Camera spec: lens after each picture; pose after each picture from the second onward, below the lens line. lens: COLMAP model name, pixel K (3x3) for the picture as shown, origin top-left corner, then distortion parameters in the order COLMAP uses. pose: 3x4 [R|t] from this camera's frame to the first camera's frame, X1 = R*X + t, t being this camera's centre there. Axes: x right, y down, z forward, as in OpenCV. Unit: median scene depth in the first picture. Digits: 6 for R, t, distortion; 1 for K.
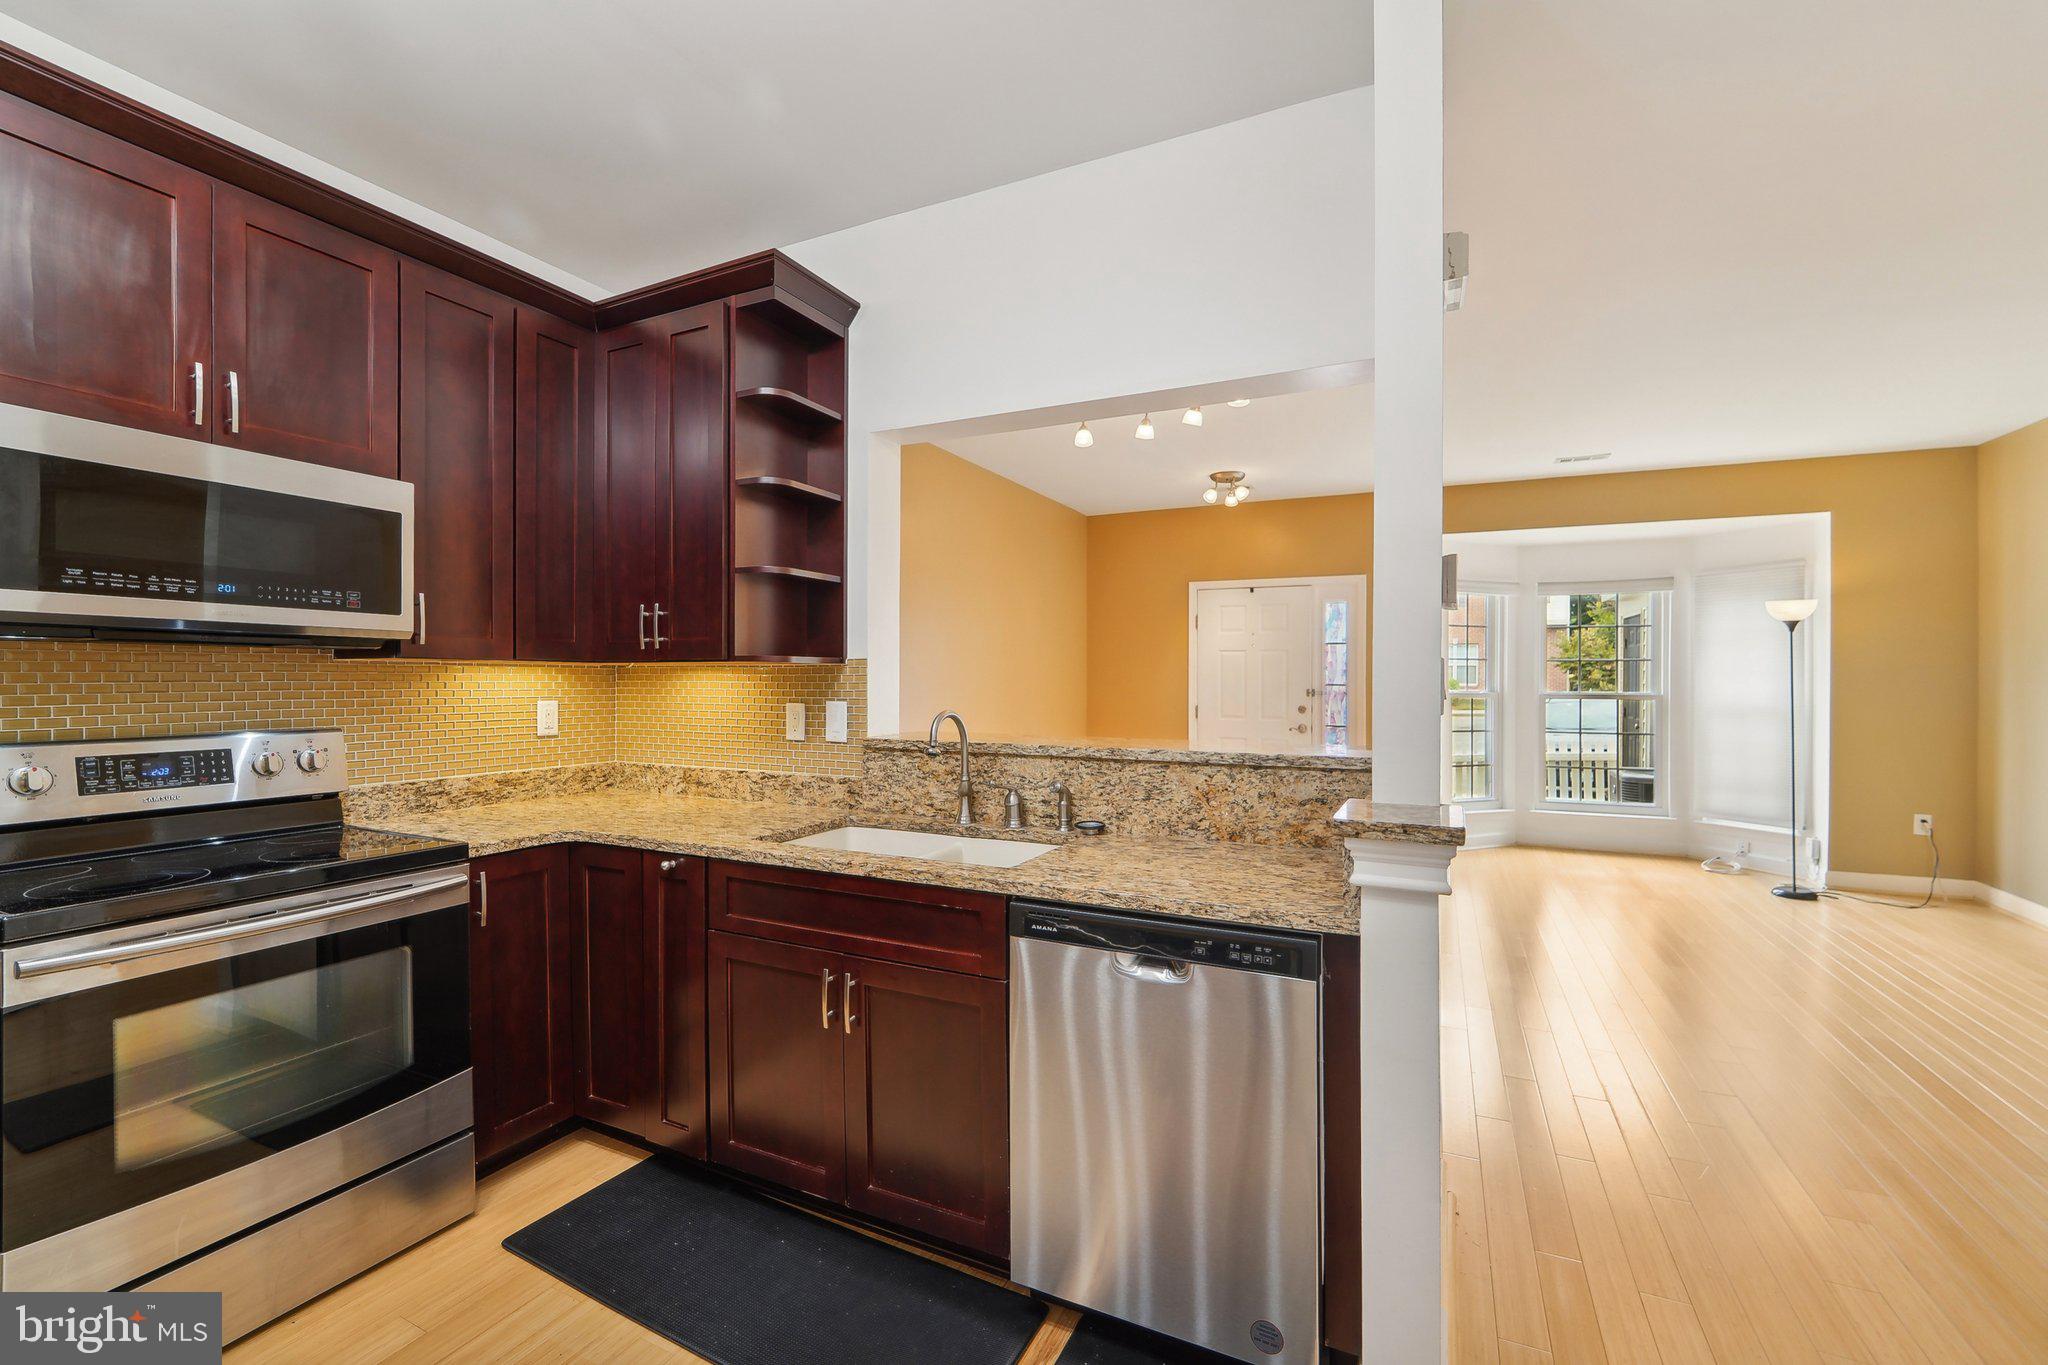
lens RADIAL K [[846.3, 0, 1048.6], [0, 846.3, 677.6], [0, 0, 1]] dist [-0.011822, 0.000260]
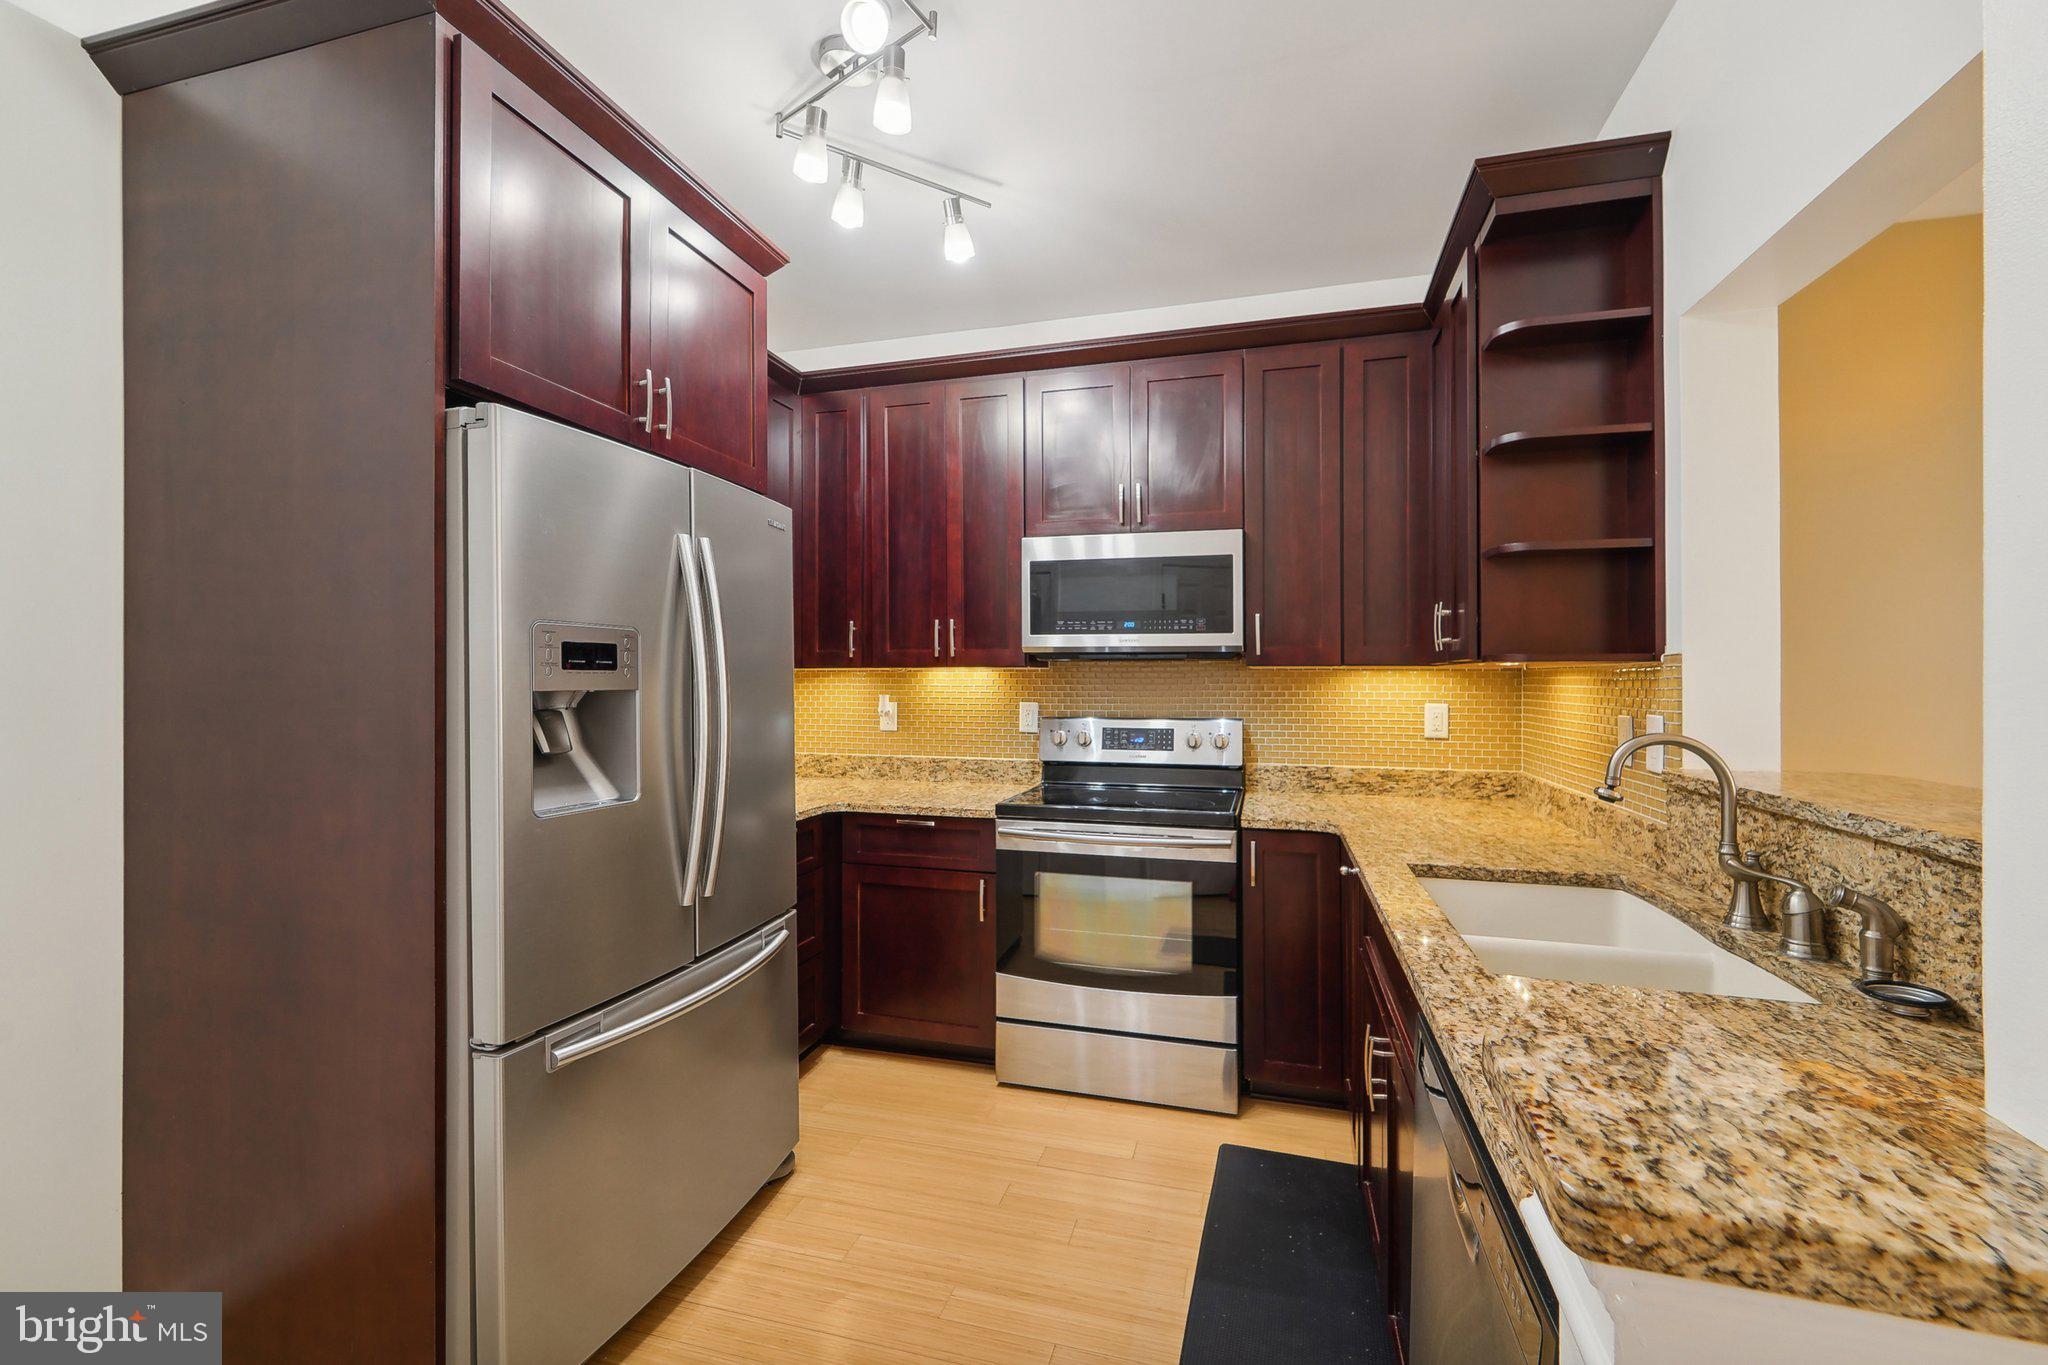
lens RADIAL K [[846.3, 0, 1027.0], [0, 846.3, 687.7], [0, 0, 1]] dist [-0.011822, 0.000260]
pose [[0.157177, 0.007829, -0.987539, 0.367482], [0.000429, 0.999968, 0.007996, -0.000410], [0.987570, -0.001681, 0.157169, 0.378461]]
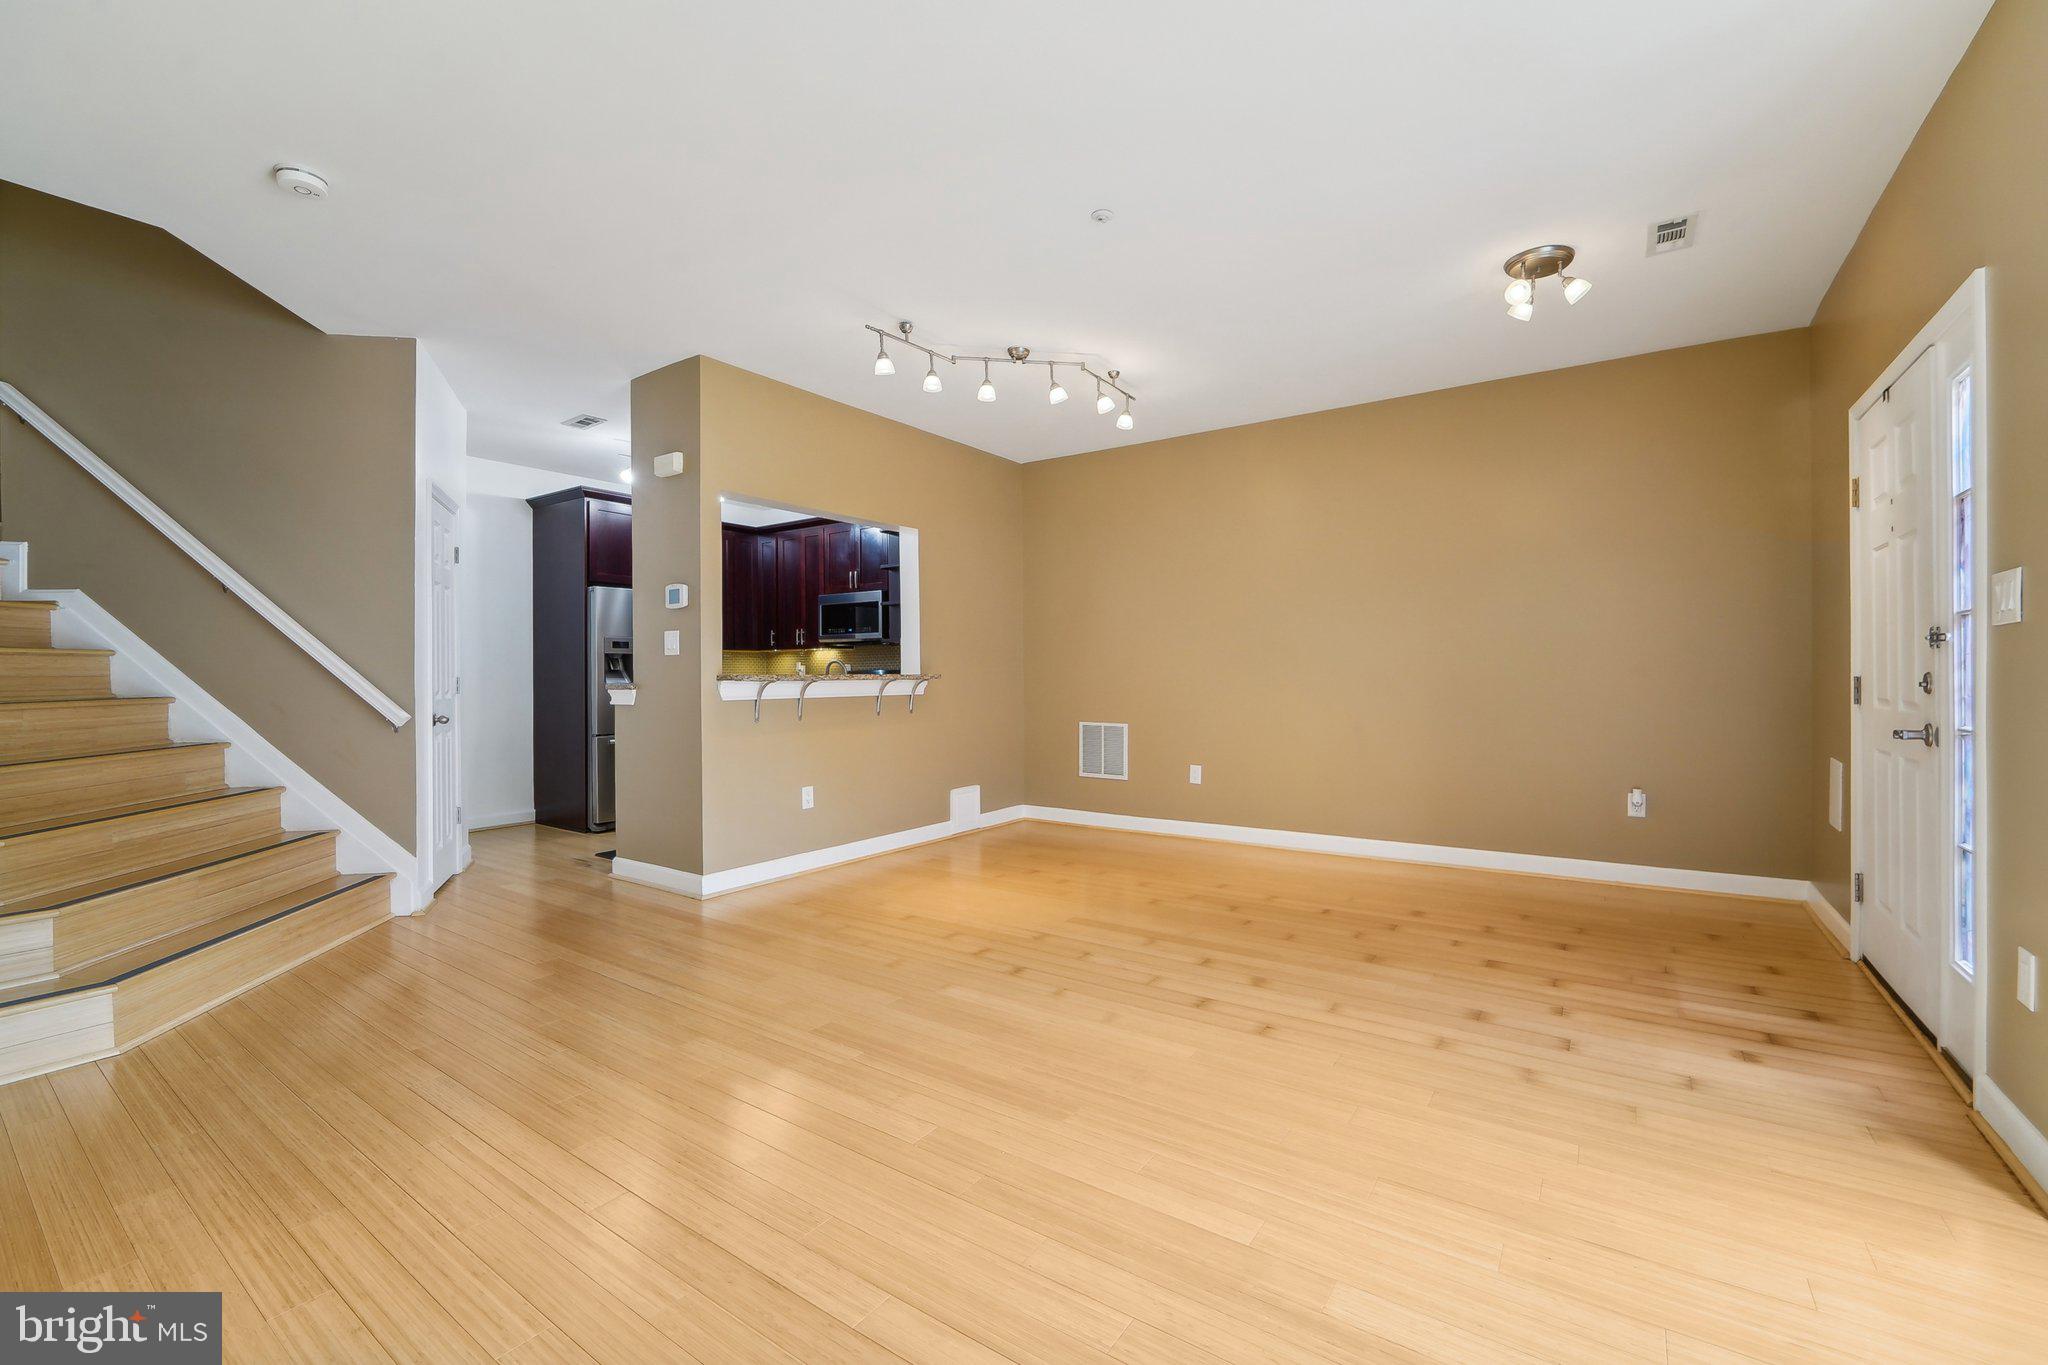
lens RADIAL K [[846.3, 0, 1031.4], [0, 846.3, 679.6], [0, 0, 1]] dist [-0.011822, 0.000260]
pose [[-0.173244, 0.002274, -0.984876, 1.924008], [0.005932, 0.999982, 0.001265, 0.089310], [0.984861, -0.005623, -0.173254, 1.771212]]
